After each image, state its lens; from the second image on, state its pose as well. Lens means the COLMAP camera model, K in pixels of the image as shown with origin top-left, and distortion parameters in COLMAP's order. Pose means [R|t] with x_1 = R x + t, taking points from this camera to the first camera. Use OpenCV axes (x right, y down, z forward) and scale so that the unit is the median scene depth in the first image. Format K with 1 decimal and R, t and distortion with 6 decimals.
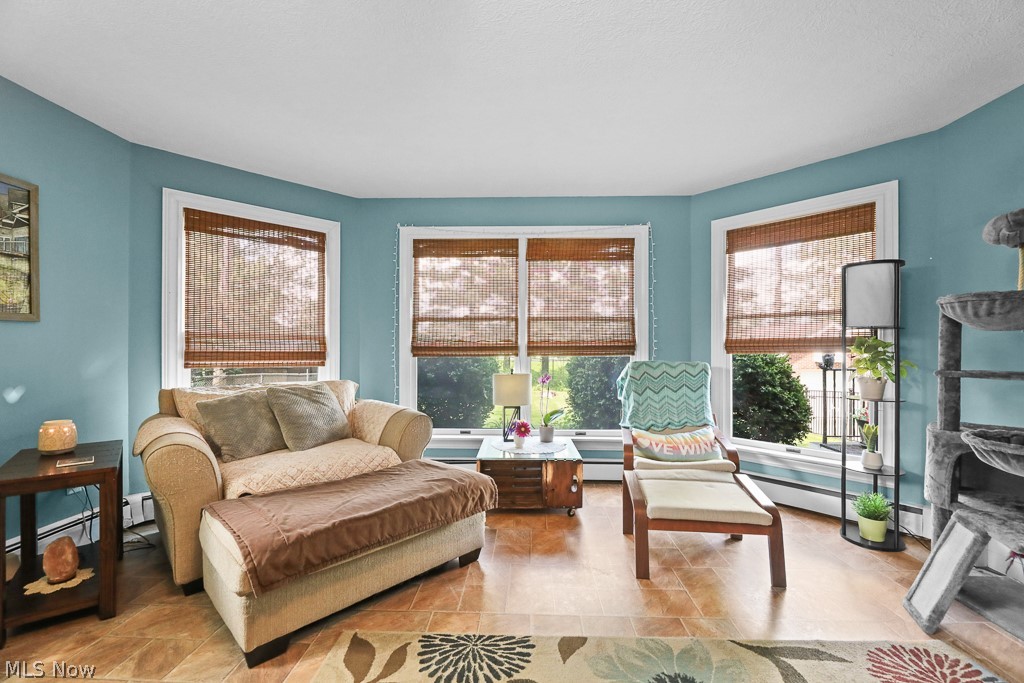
lens RADIAL K [[420.2, 0, 513.2], [0, 420.2, 346.5], [0, 0, 1]] dist [-0.003358, -0.000368]
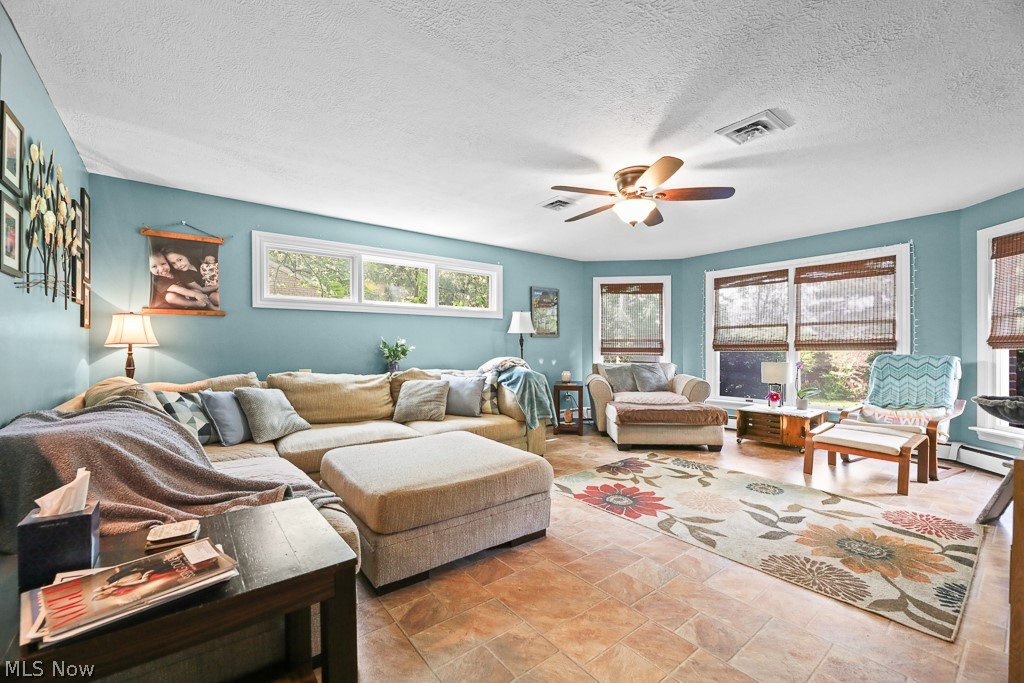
lens RADIAL K [[420.2, 0, 513.2], [0, 420.2, 346.5], [0, 0, 1]] dist [-0.003358, -0.000368]
pose [[0.645390, -0.004396, -0.763840, 0.620303], [0.006540, 0.999979, -0.000229, 0.002439], [0.763825, -0.004848, 0.645405, -0.796692]]
